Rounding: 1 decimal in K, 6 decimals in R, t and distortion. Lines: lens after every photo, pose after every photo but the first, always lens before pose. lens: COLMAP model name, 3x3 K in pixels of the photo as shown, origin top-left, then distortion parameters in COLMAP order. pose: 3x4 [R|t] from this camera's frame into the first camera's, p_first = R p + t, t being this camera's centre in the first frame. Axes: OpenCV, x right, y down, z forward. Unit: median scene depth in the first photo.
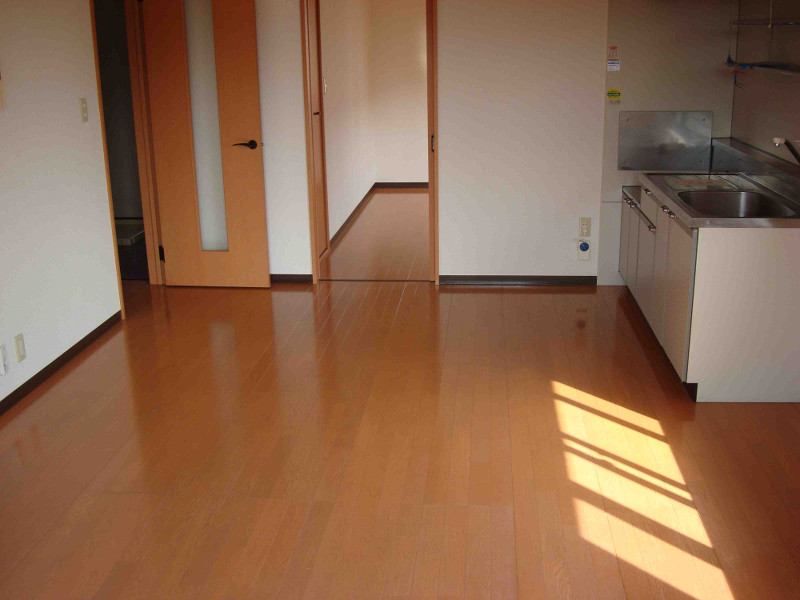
lens RADIAL K [[844.7, 0, 397.5], [0, 844.7, 305.1], [0, 0, 1]] dist [-0.117632, 0.000000]
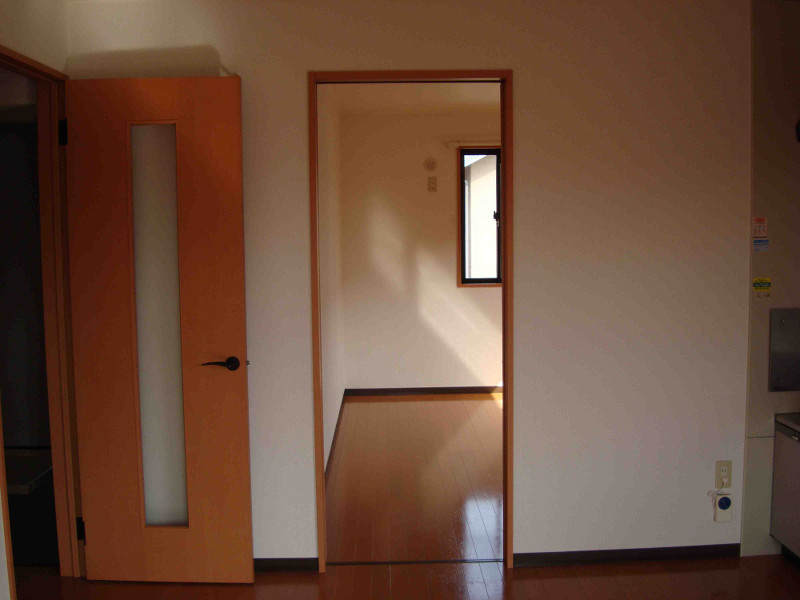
lens RADIAL K [[844.7, 0, 400.4], [0, 844.7, 301.4], [0, 0, 1]] dist [-0.117632, 0.000000]
pose [[0.992553, -0.004478, 0.121728, -0.118702], [0.029699, 0.978062, -0.206187, -0.097498], [-0.118135, 0.208267, 0.970912, 0.335459]]
